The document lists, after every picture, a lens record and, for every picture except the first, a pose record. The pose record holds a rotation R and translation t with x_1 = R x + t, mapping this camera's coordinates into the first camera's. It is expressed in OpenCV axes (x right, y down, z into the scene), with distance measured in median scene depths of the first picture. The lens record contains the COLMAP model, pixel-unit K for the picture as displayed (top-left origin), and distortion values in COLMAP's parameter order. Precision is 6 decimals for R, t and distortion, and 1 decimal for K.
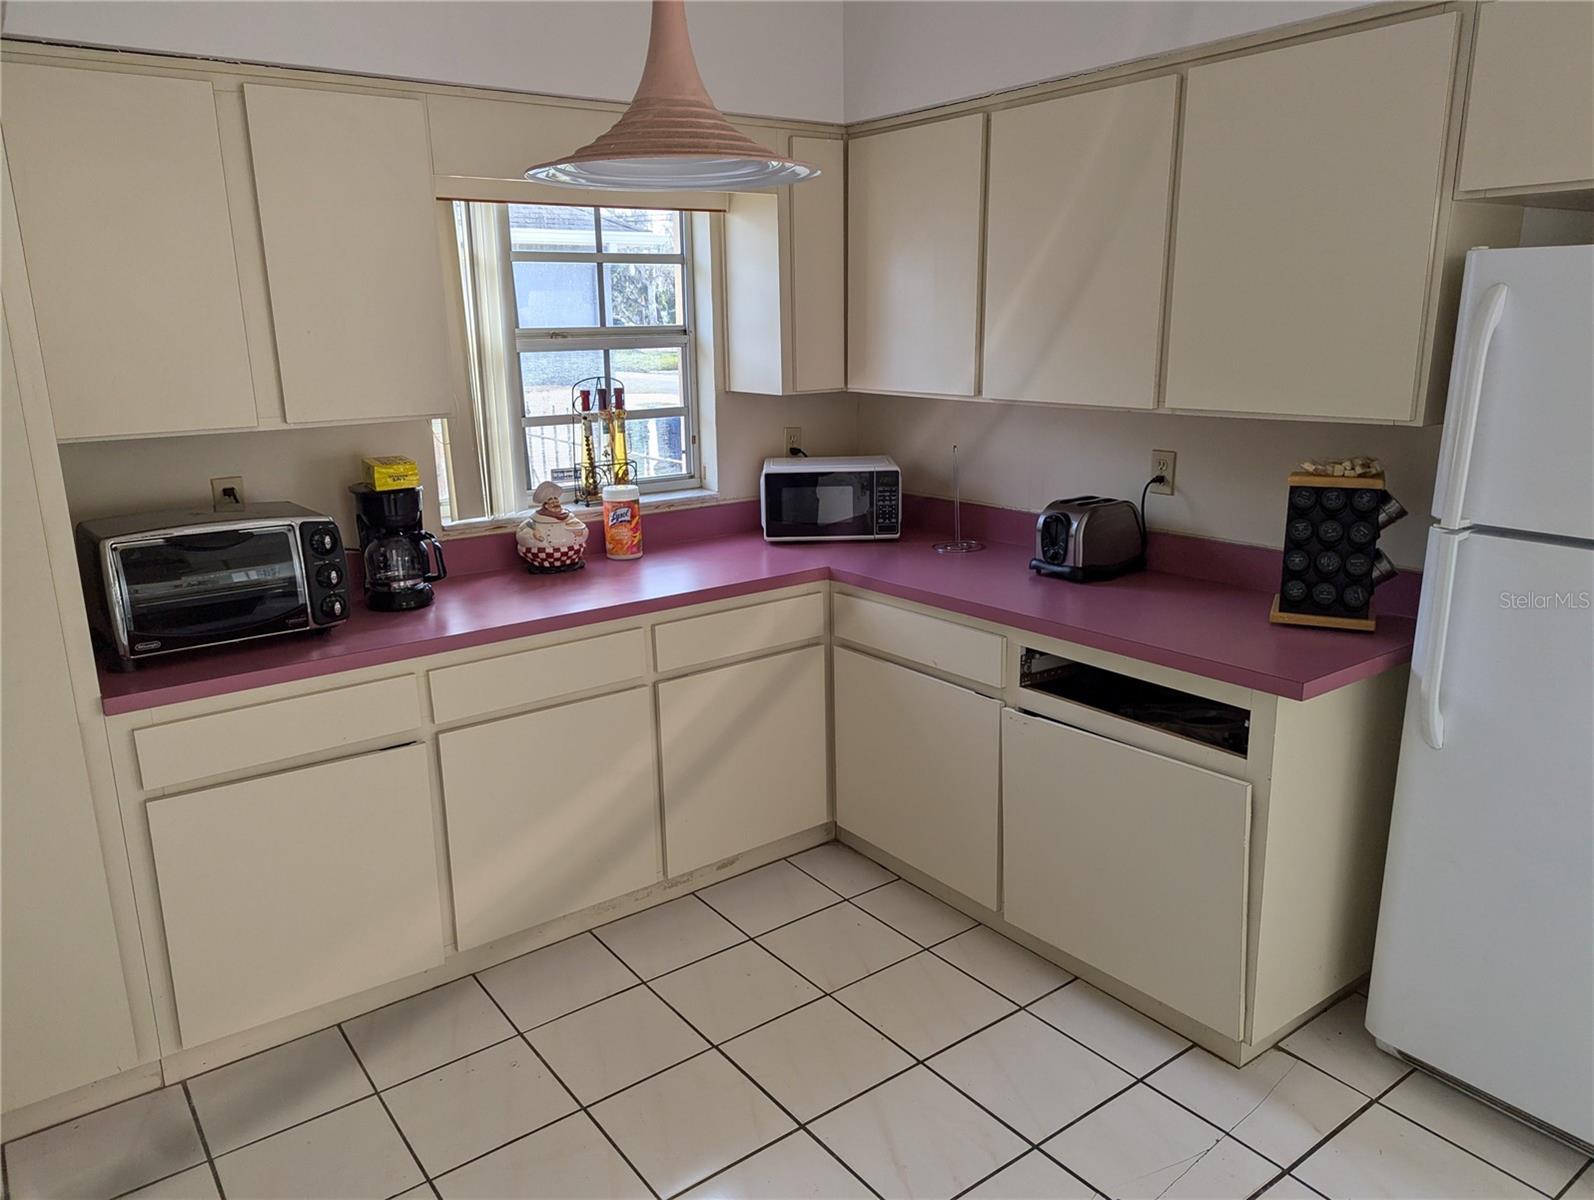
lens RADIAL K [[1127.3, 0, 793.8], [0, 1127.3, 582.5], [0, 0, 1]] dist [0.066950, -0.040563]
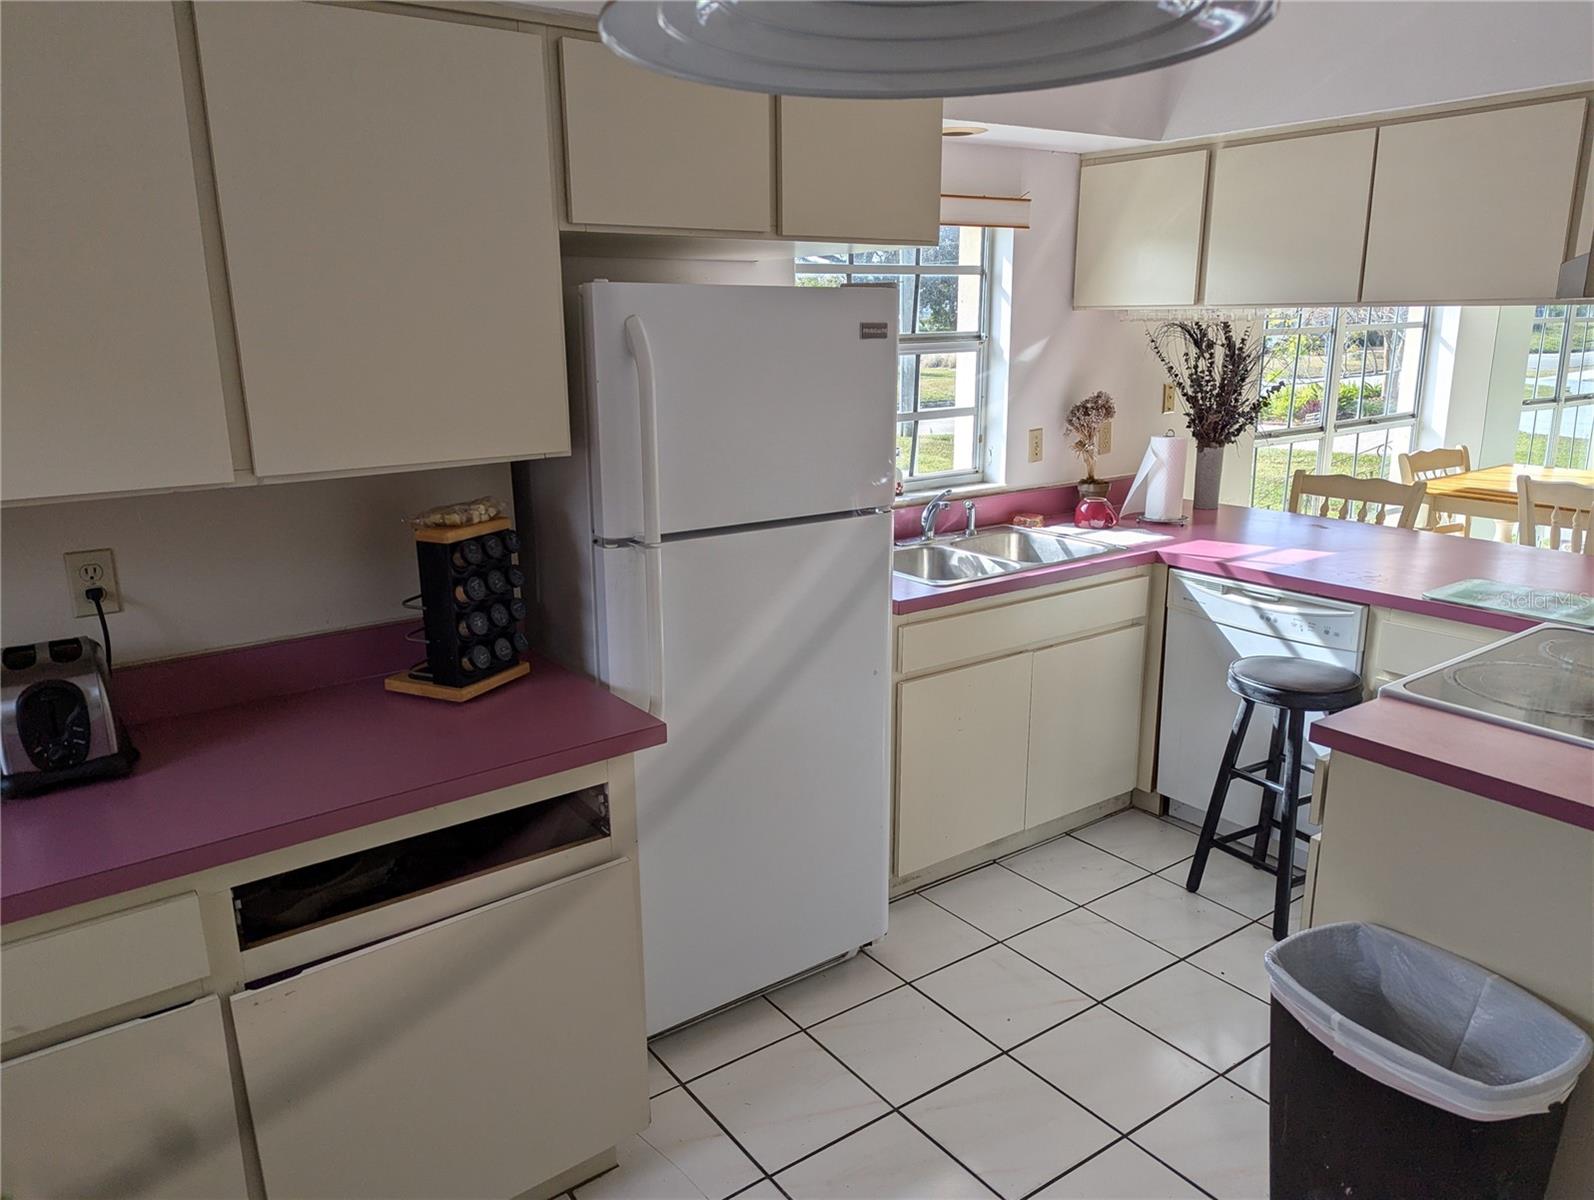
lens RADIAL K [[1127.3, 0, 793.8], [0, 1127.3, 582.5], [0, 0, 1]] dist [0.066950, -0.040563]
pose [[0.007053, -0.211402, 0.977374, -0.361934], [0.239335, 0.949347, 0.203613, -0.151763], [-0.970911, 0.232484, 0.057292, 0.634199]]
